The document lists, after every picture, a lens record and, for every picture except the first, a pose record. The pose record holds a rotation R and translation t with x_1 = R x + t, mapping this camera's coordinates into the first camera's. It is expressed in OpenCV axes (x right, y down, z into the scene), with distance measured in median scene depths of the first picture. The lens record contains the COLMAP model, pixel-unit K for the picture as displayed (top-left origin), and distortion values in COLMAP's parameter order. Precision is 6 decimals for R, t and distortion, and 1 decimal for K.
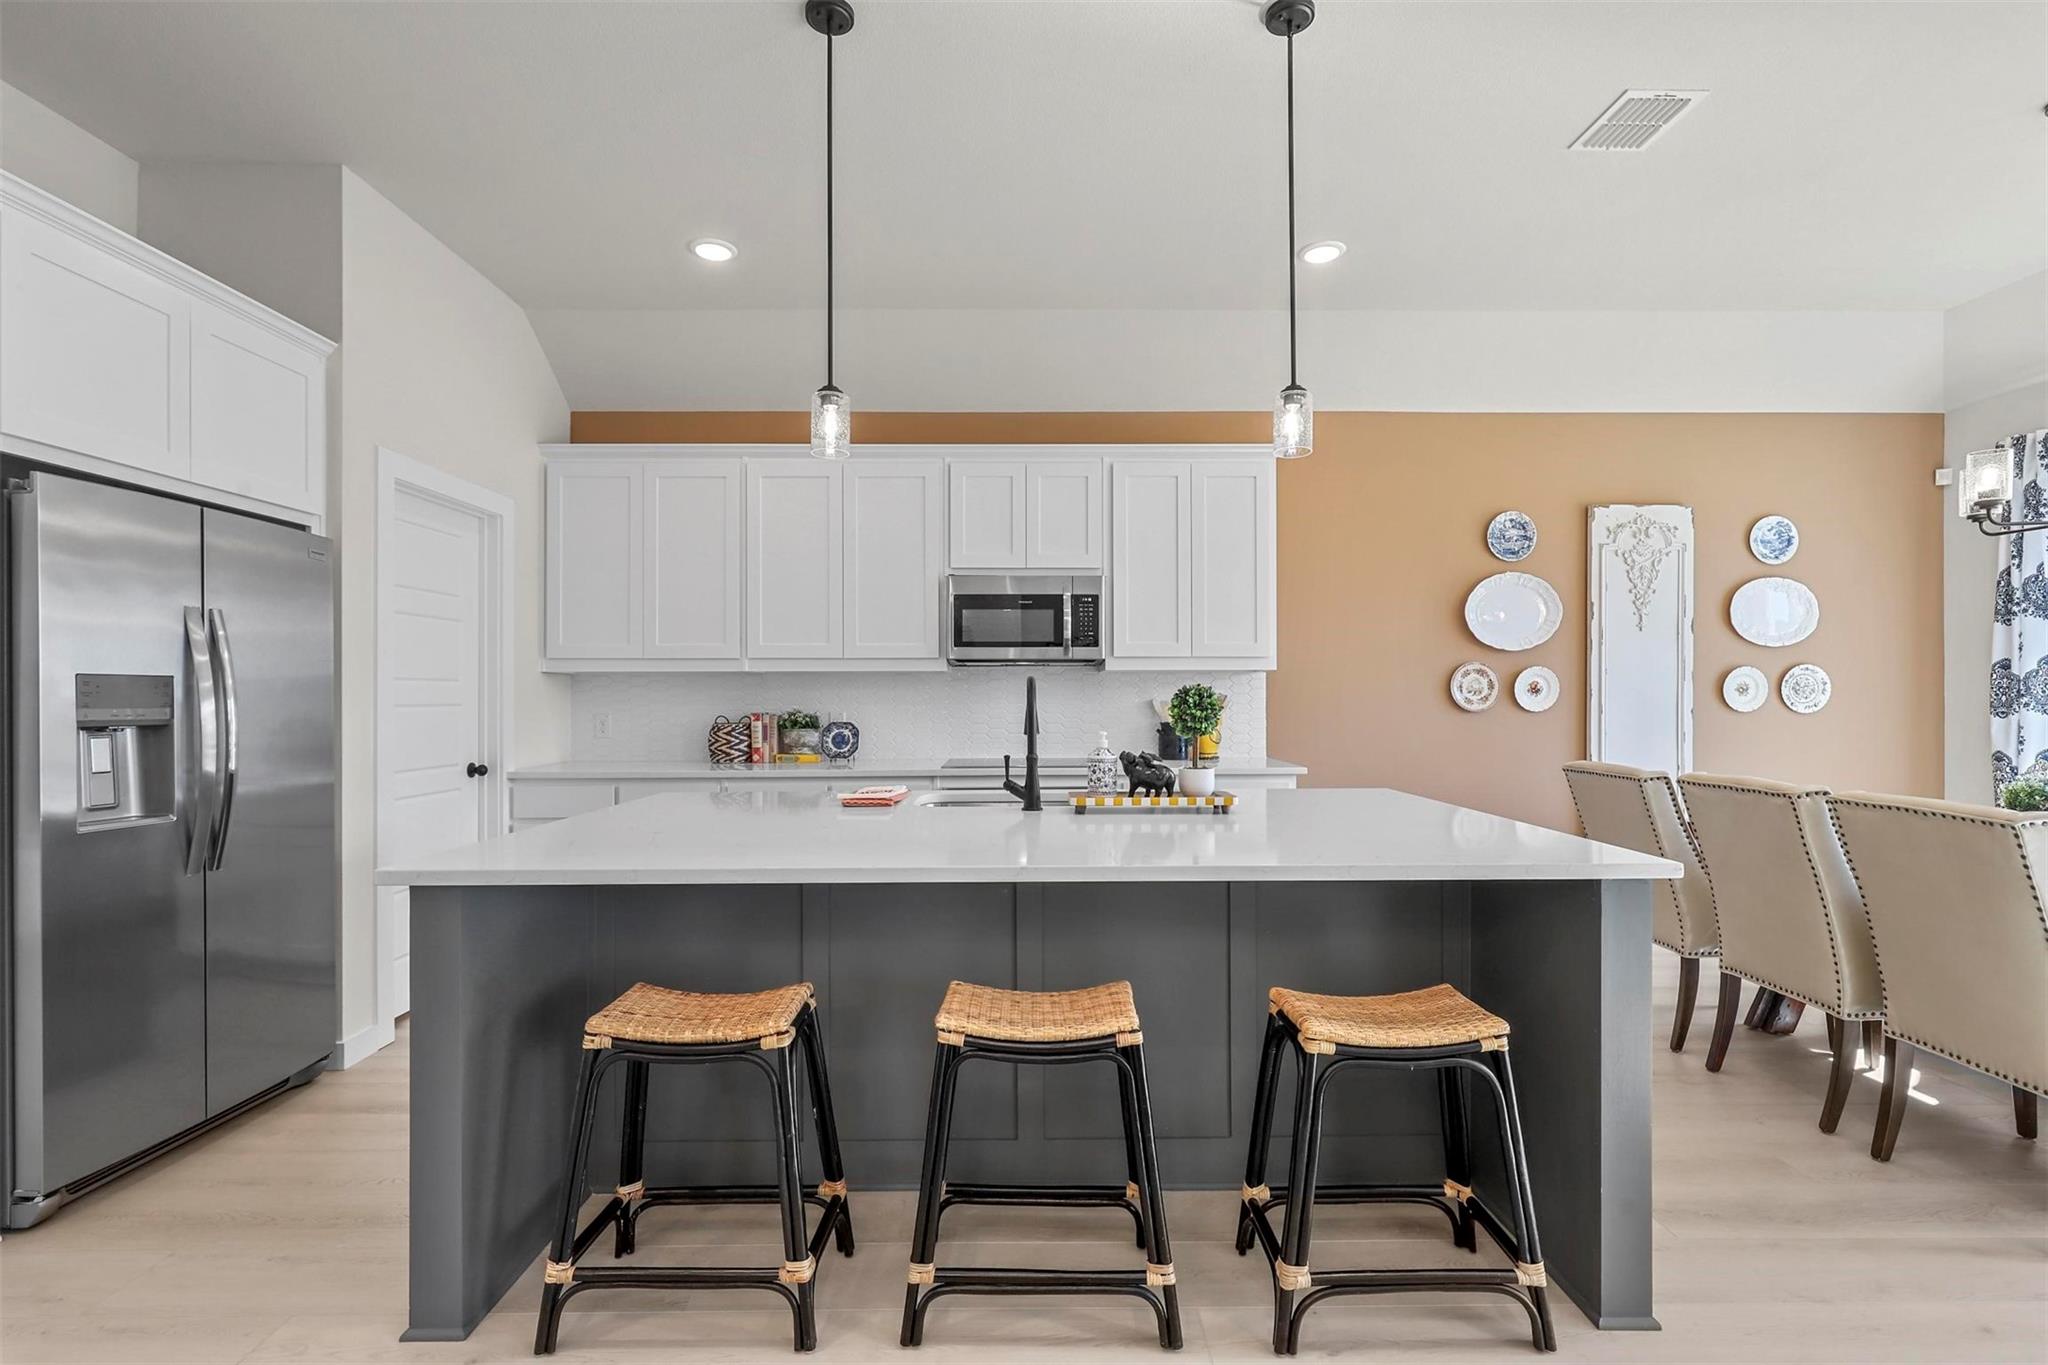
lens RADIAL K [[933.2, 0, 1024.6], [0, 933.2, 693.0], [0, 0, 1]] dist [-0.000784, 0.000005]
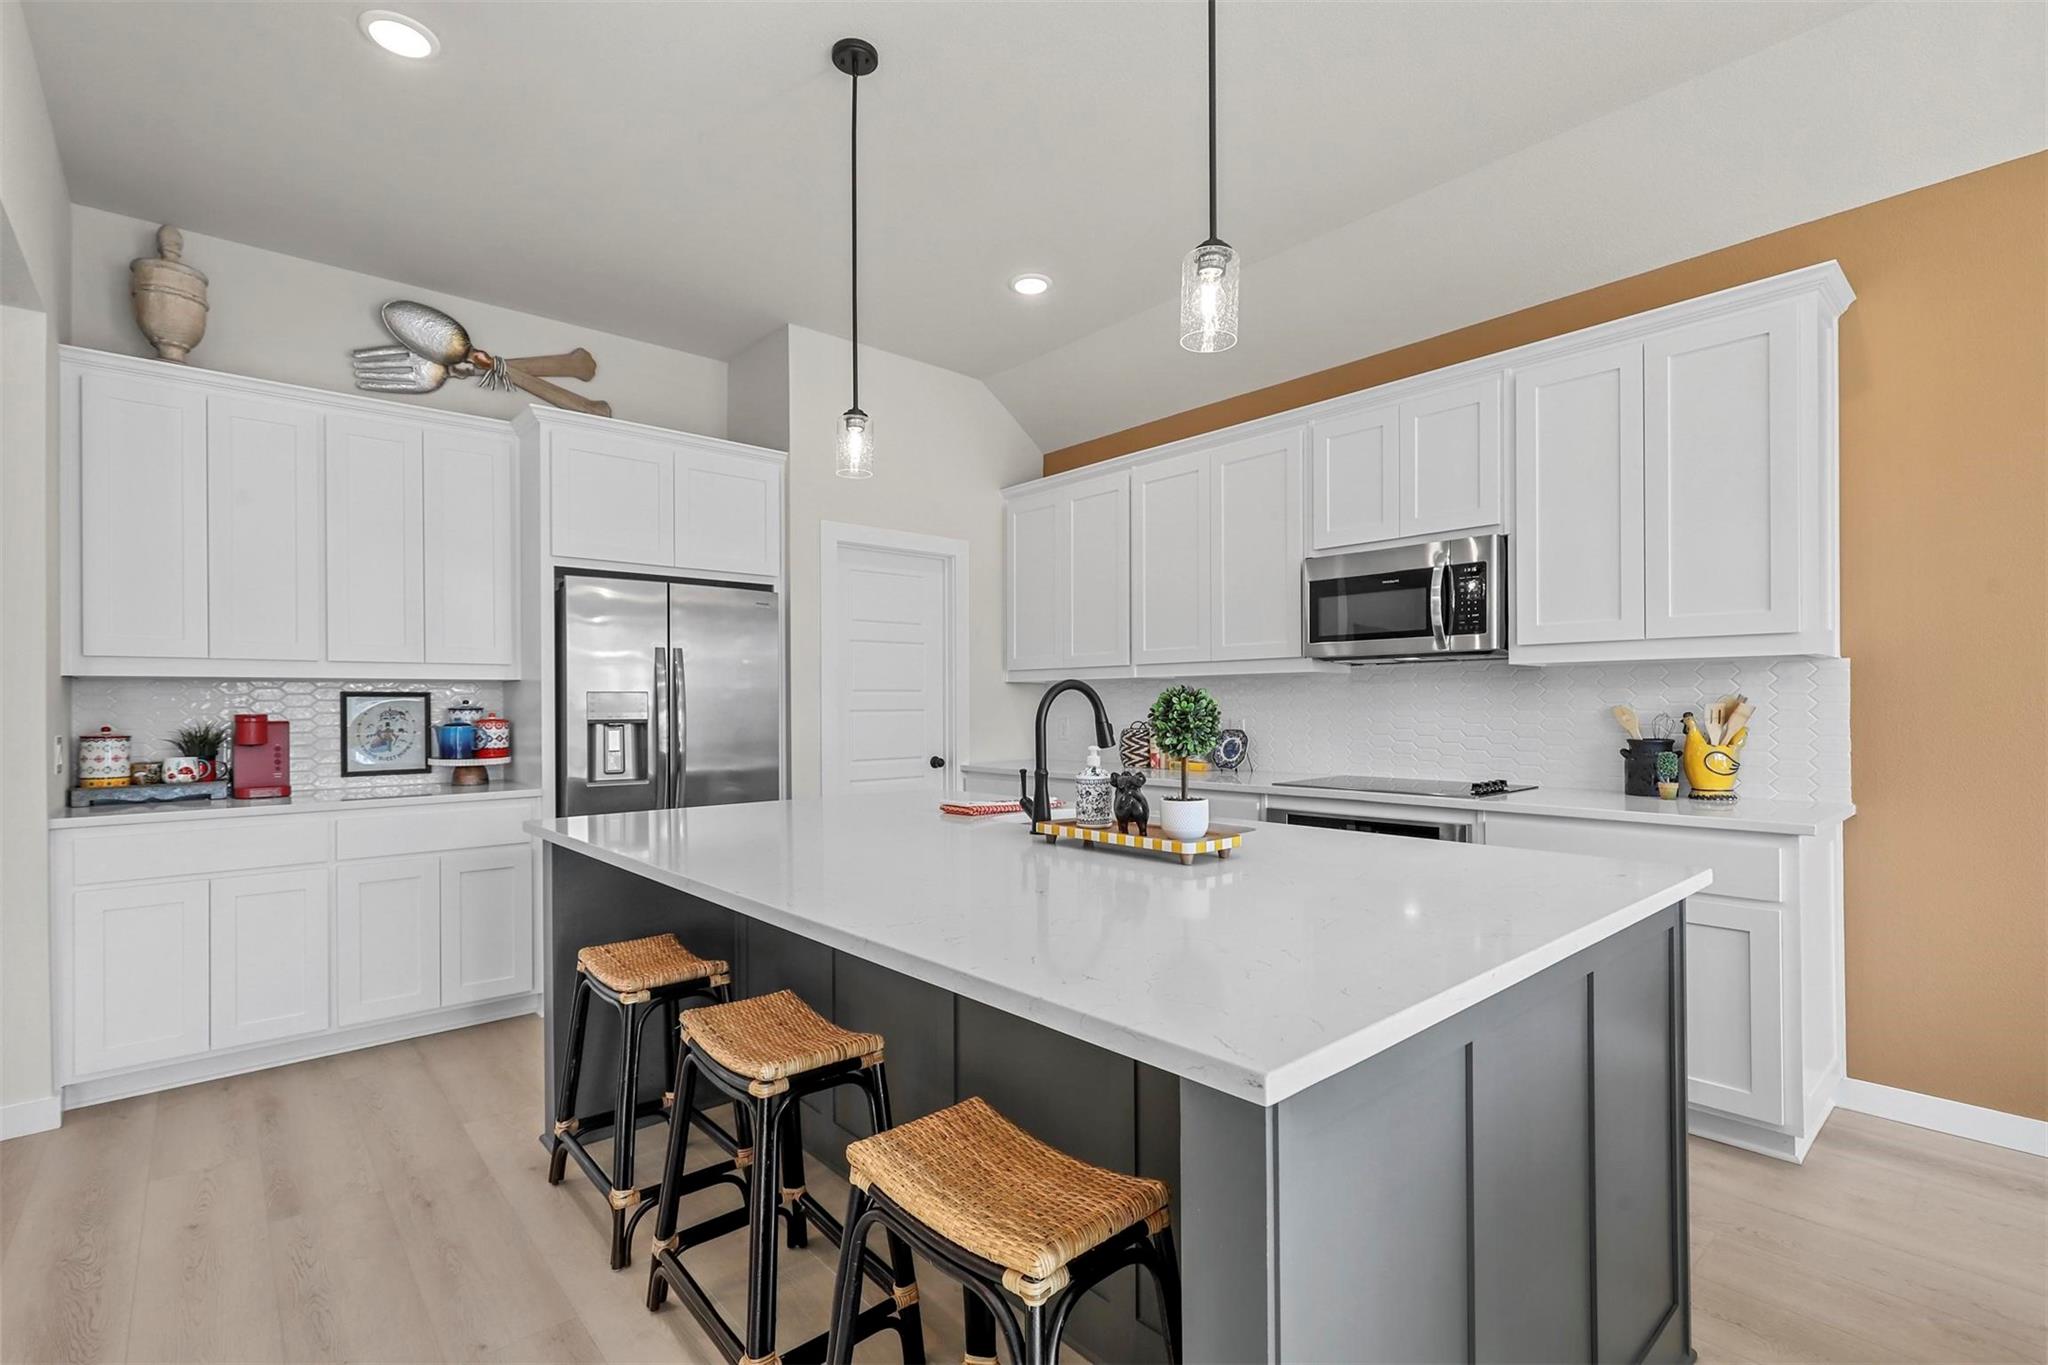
lens RADIAL K [[927.0, 0, 1026.4], [0, 927.0, 705.8], [0, 0, 1]] dist [-0.001224, -0.000062]
pose [[0.657228, -0.000592, -0.753692, 0.406724], [0.008396, 0.999943, 0.006536, -0.000417], [0.753645, -0.010624, 0.657195, 0.261674]]
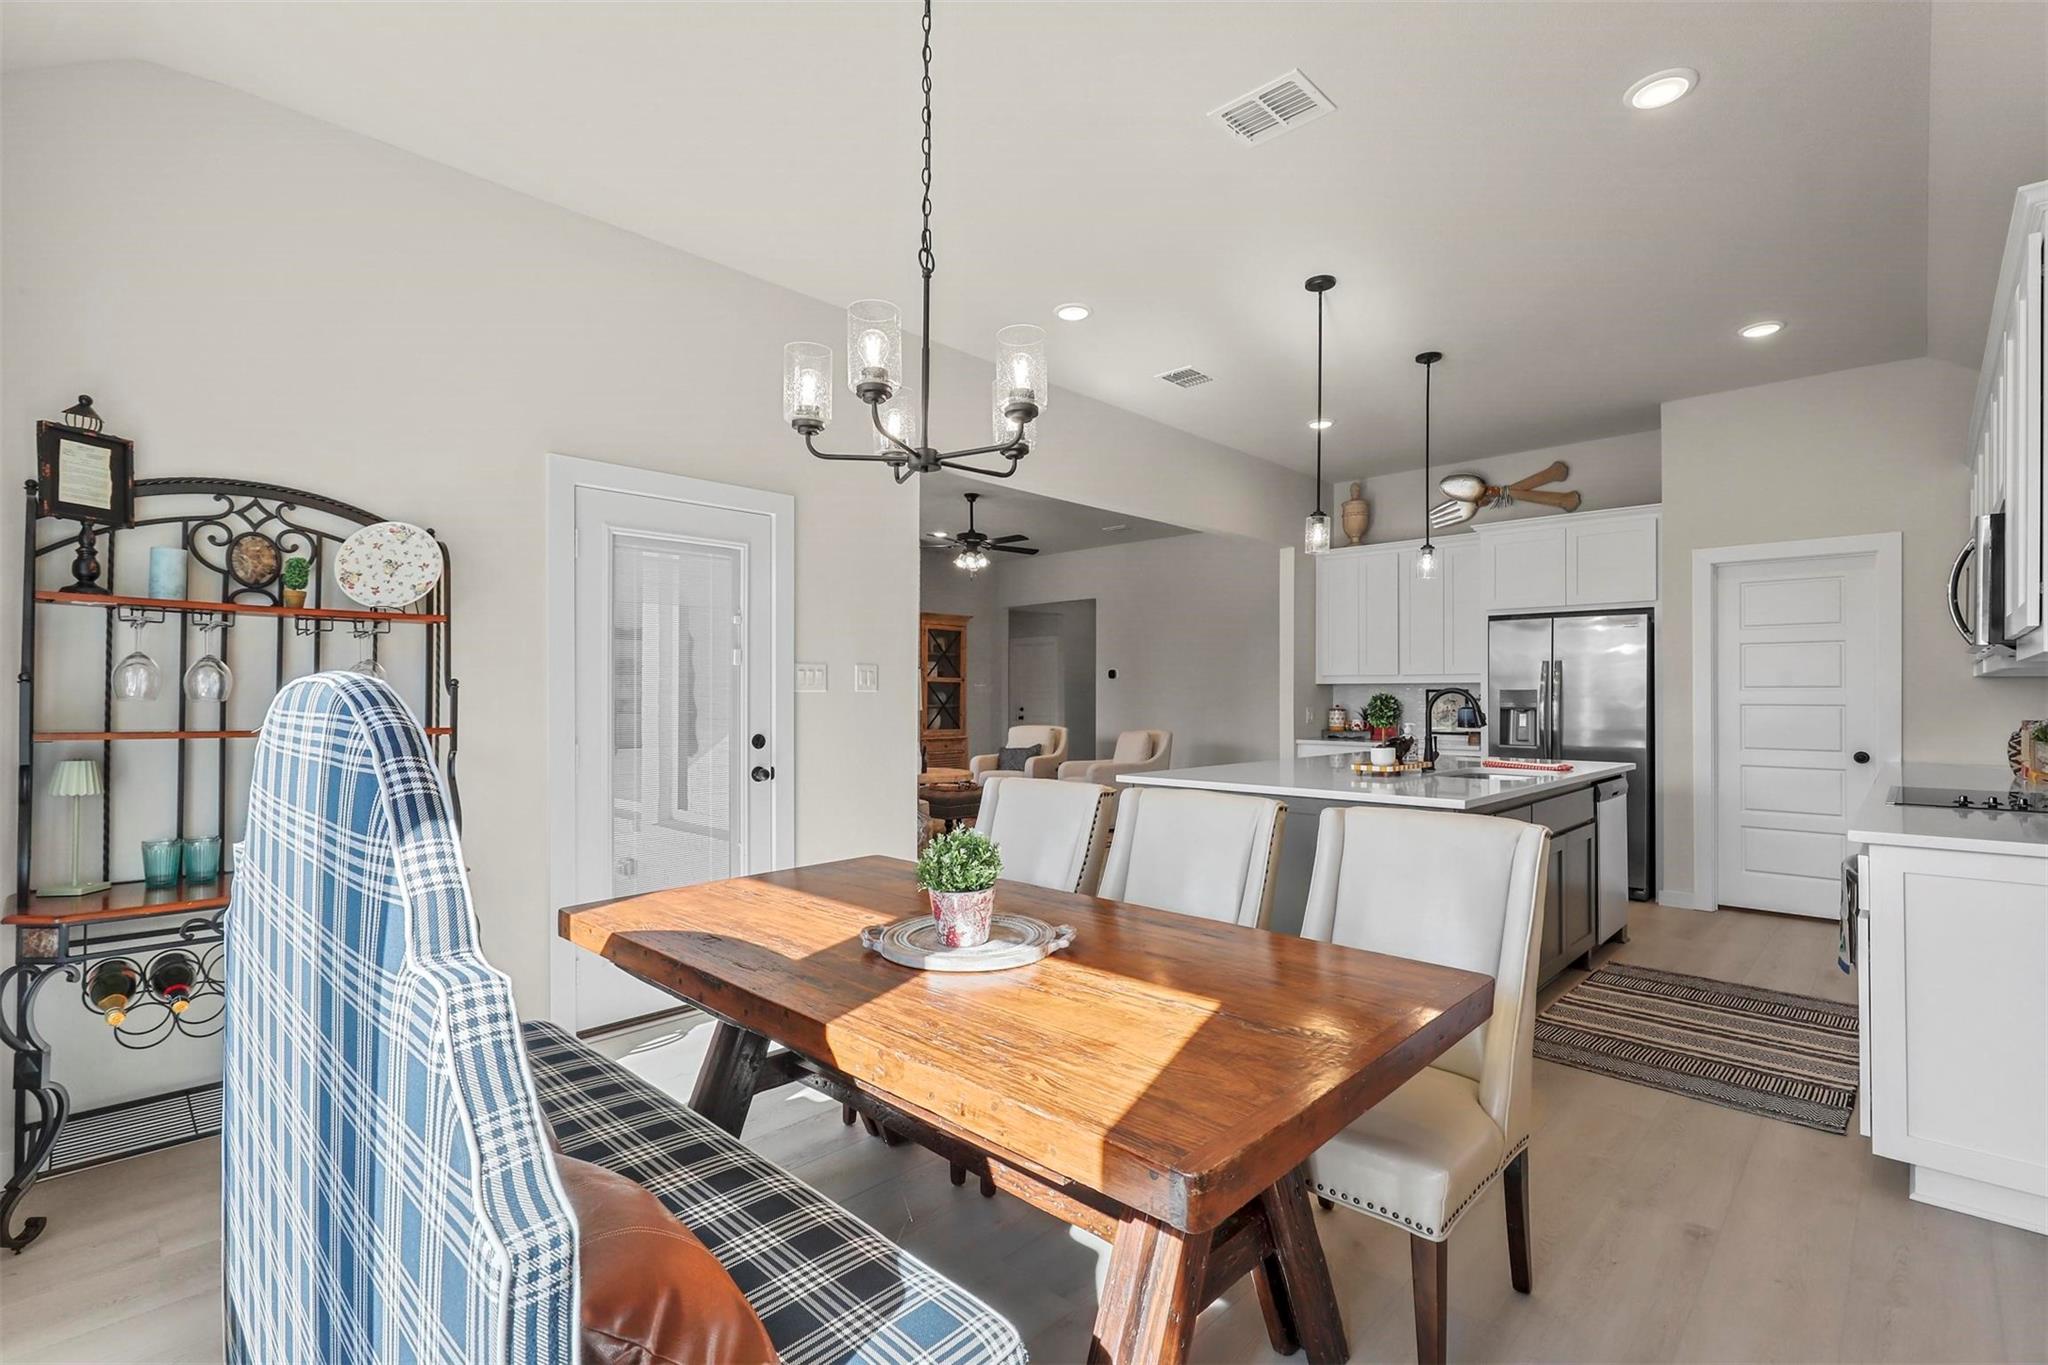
lens RADIAL K [[933.2, 0, 1024.6], [0, 933.2, 693.0], [0, 0, 1]] dist [-0.000784, 0.000005]
pose [[-0.698164, -0.001511, -0.715936, 1.050158], [0.003793, 0.999976, -0.005810, -0.000314], [0.715927, -0.006771, -0.698142, 1.021646]]
